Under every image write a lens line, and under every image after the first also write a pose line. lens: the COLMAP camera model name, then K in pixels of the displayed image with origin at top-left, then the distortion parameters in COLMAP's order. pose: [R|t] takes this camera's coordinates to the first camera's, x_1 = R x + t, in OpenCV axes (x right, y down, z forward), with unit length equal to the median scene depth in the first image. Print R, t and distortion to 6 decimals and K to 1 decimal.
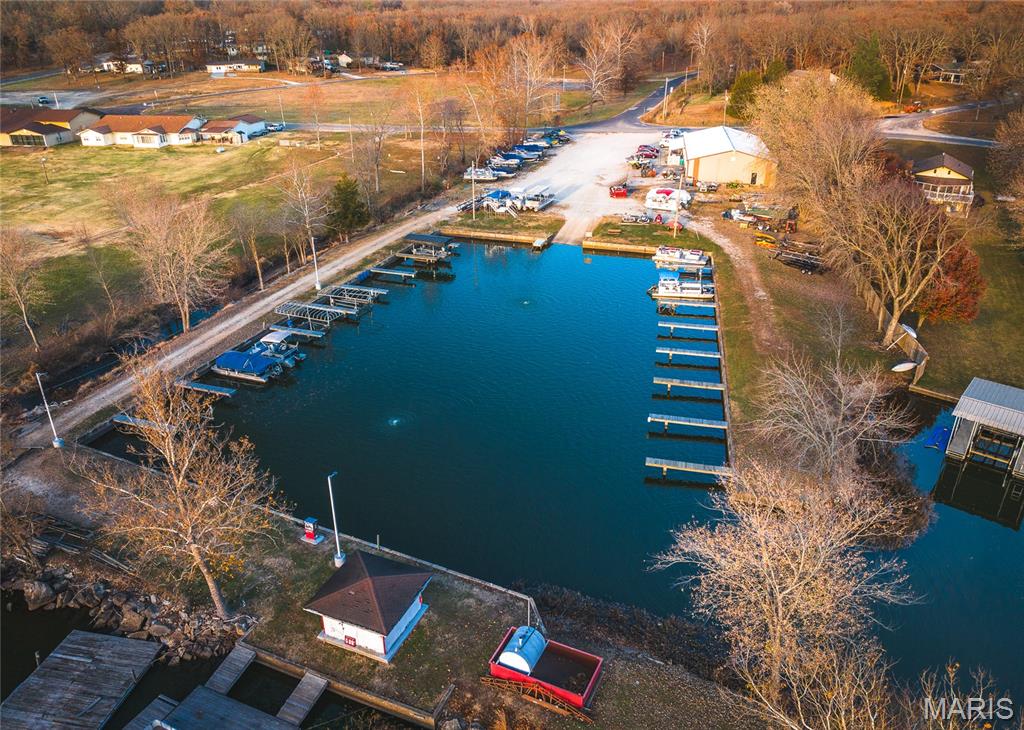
lens RADIAL K [[748.6, 0, 497.0], [0, 748.6, 395.9], [0, 0, 1]] dist [-0.057778, 0.035651]
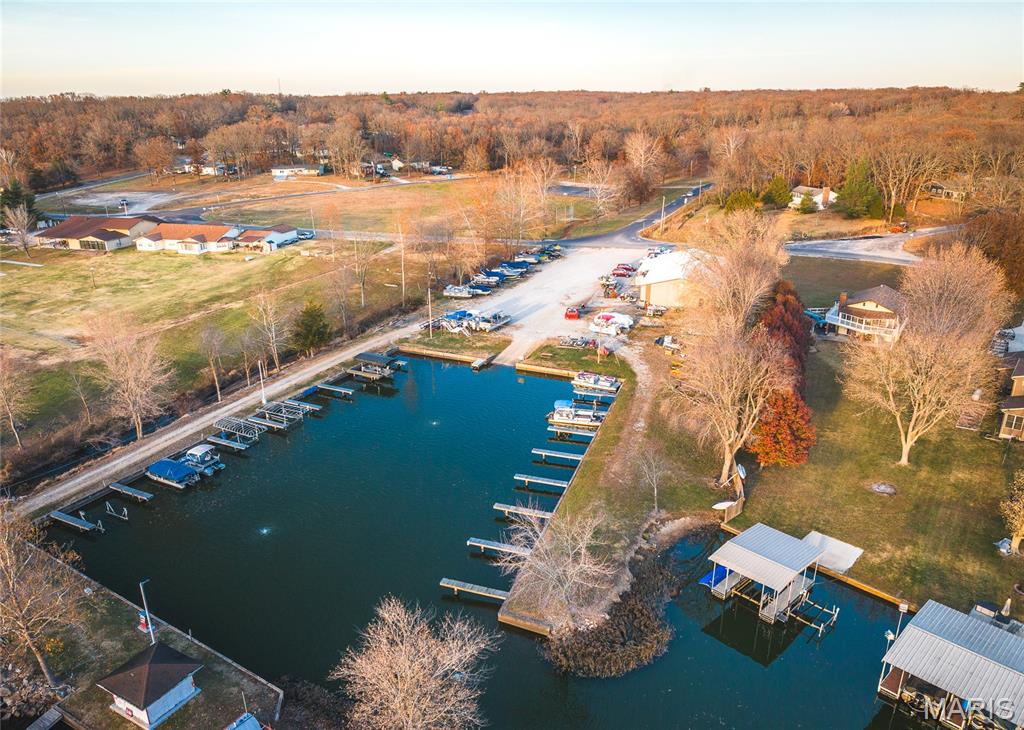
lens RADIAL K [[748.6, 0, 497.0], [0, 748.6, 395.9], [0, 0, 1]] dist [-0.057778, 0.035651]
pose [[0.993603, 0.039423, -0.105822, 0.186556], [-0.049724, 0.994086, -0.096540, -0.044776], [0.101391, 0.101184, 0.989688, -0.094205]]
